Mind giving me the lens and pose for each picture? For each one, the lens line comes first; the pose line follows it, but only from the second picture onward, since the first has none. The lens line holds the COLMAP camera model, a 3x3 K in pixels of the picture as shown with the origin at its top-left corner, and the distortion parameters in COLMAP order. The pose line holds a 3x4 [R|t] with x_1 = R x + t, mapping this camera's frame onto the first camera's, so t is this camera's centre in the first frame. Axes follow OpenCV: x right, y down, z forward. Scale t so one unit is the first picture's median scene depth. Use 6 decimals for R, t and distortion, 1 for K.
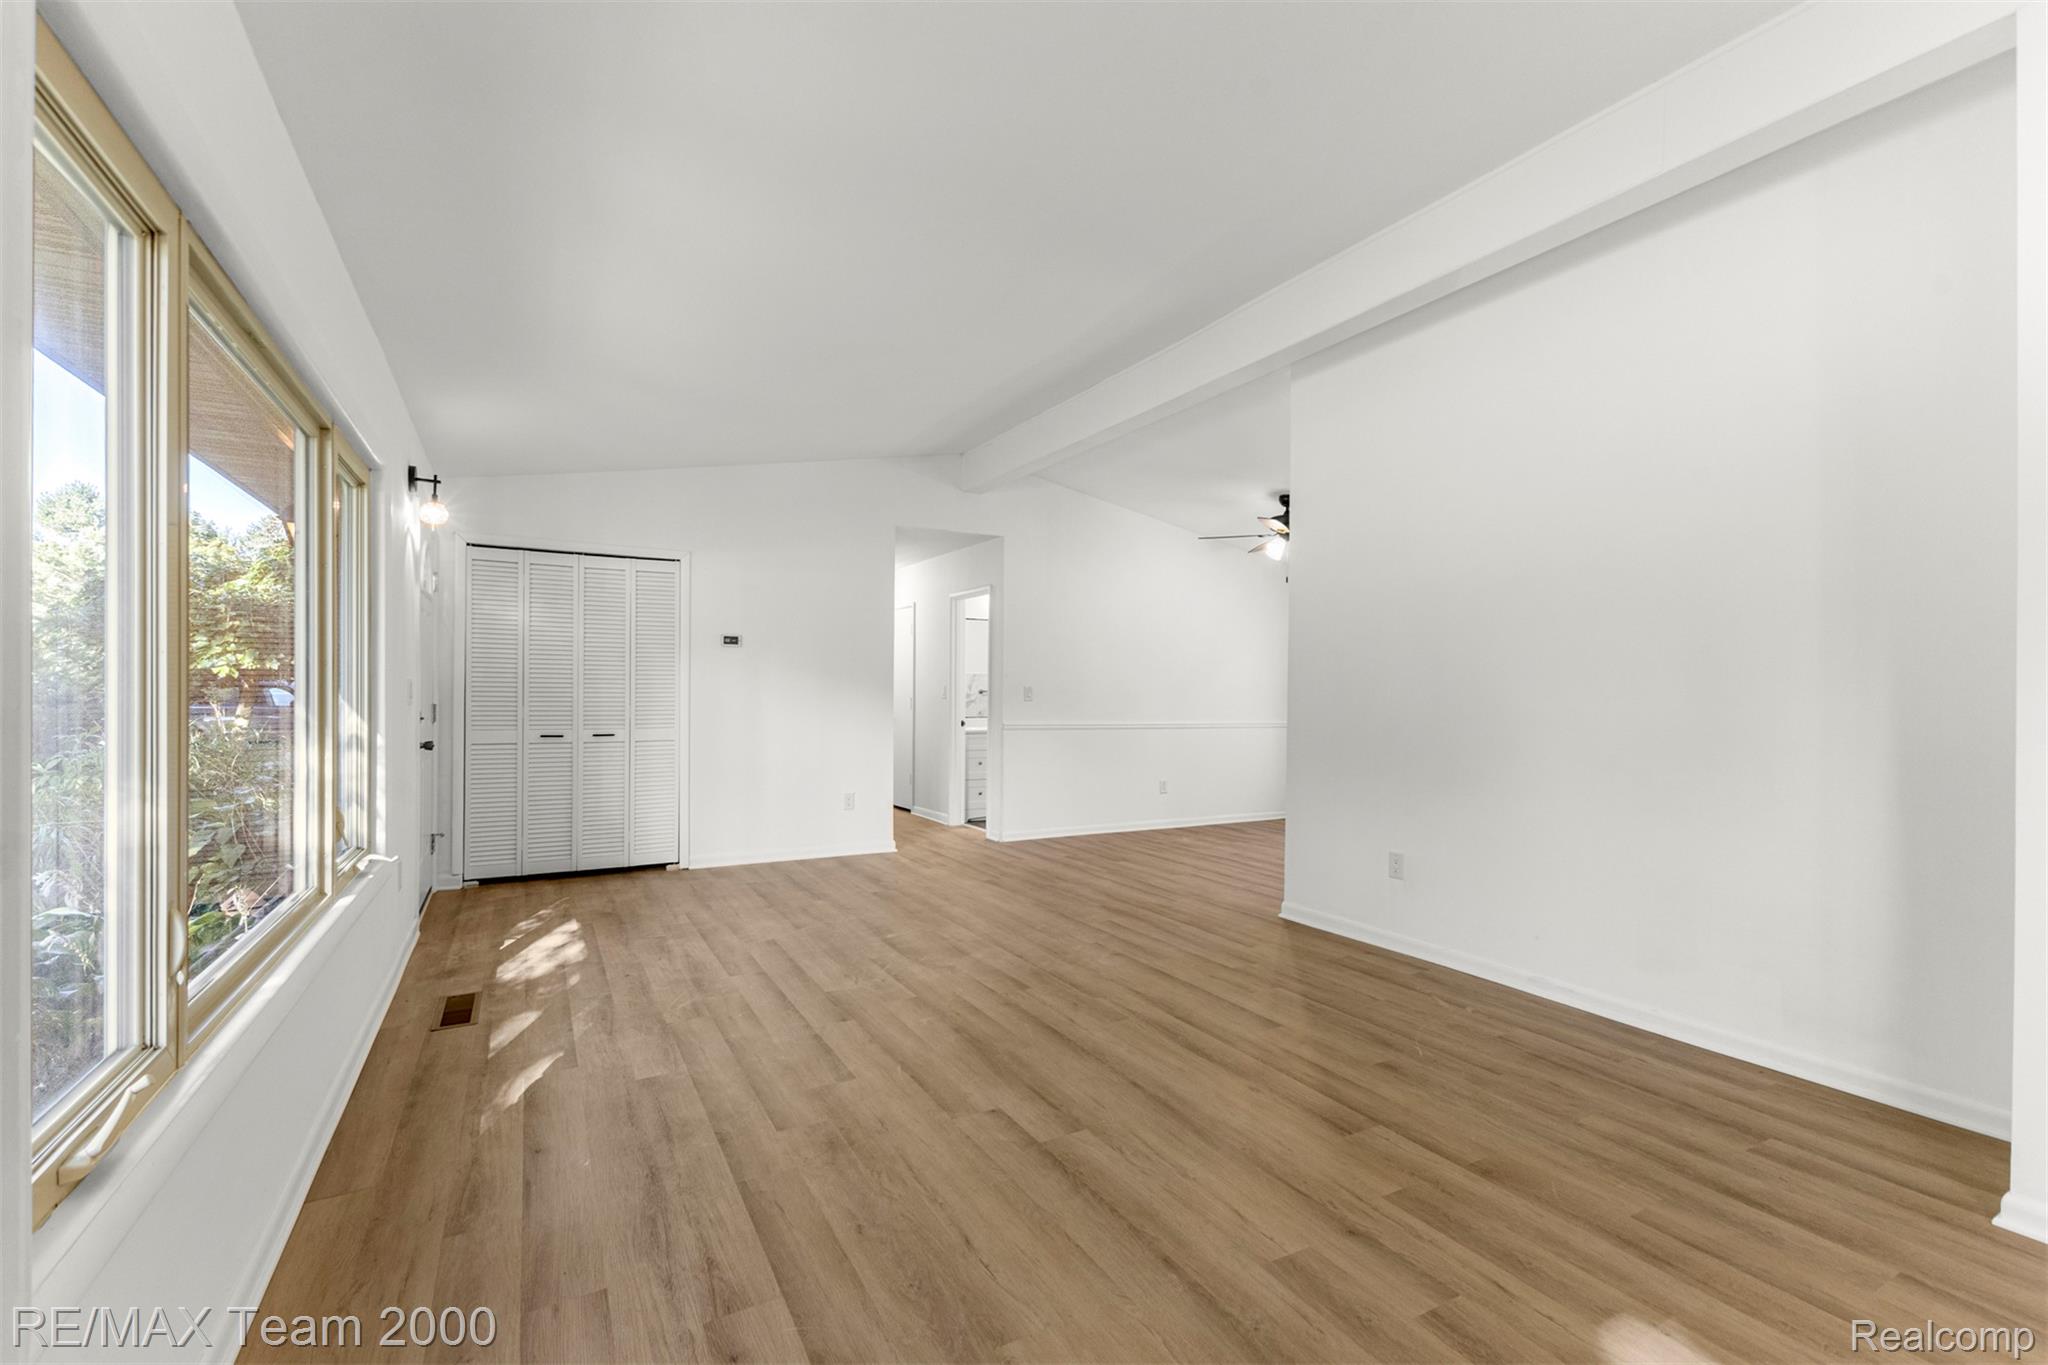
lens RADIAL K [[882.4, 0, 1024.0], [0, 882.4, 682.5], [0, 0, 1]] dist [0.003939, 0.000247]
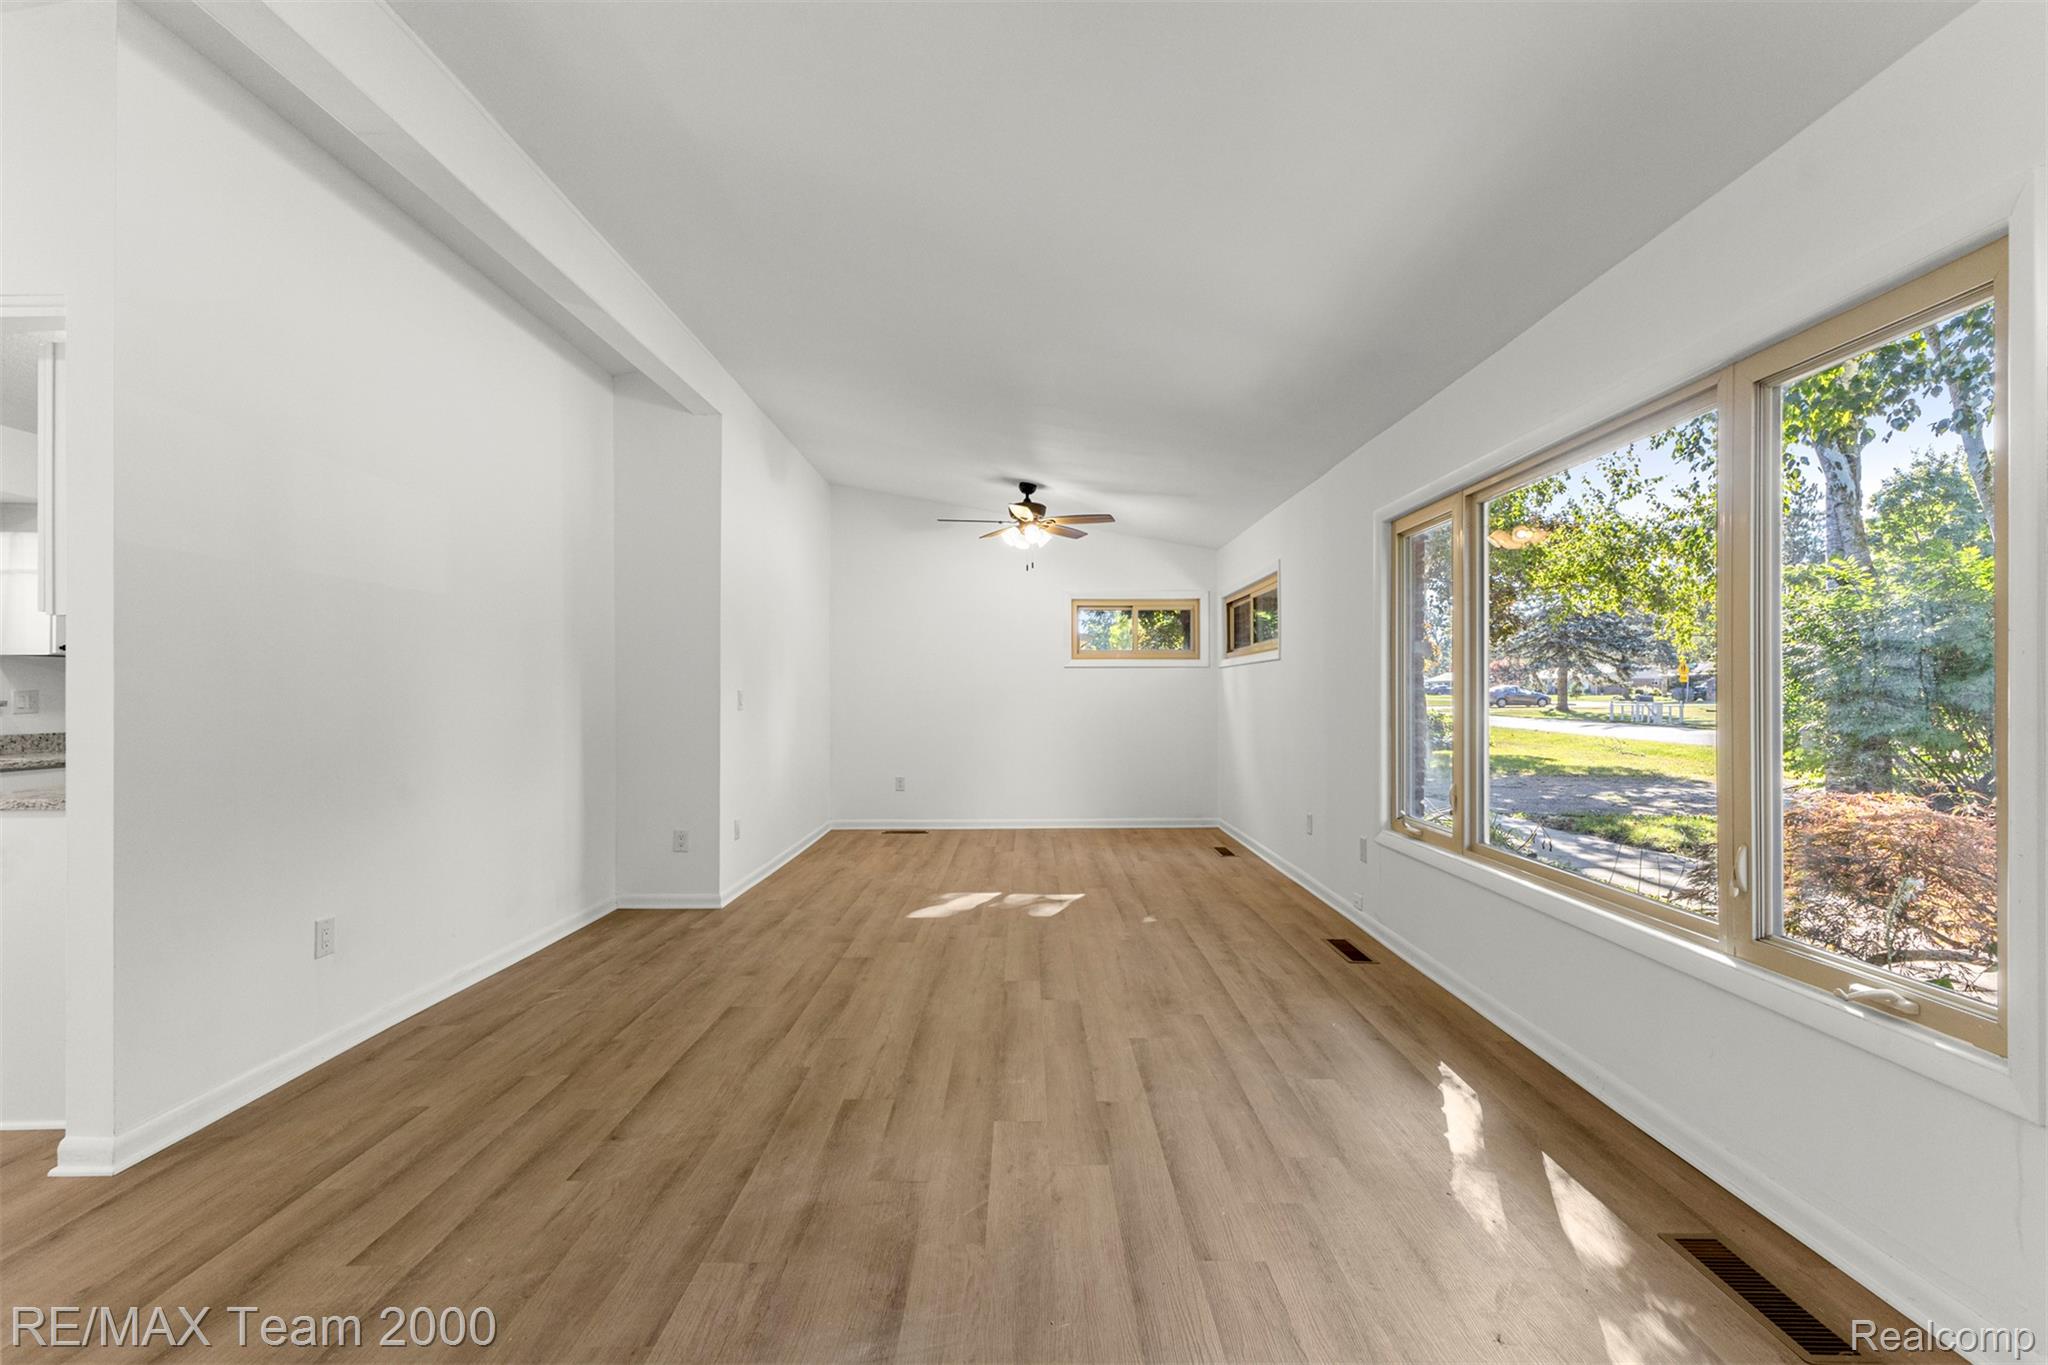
lens RADIAL K [[912.8, 0, 1024.0], [0, 912.8, 682.5], [0, 0, 1]] dist [0.022927, -0.004816]
pose [[-0.872540, -0.000633, 0.488542, -0.504389], [-0.009636, 0.999827, -0.015914, 0.013439], [-0.488447, -0.018593, -0.872395, 1.643925]]
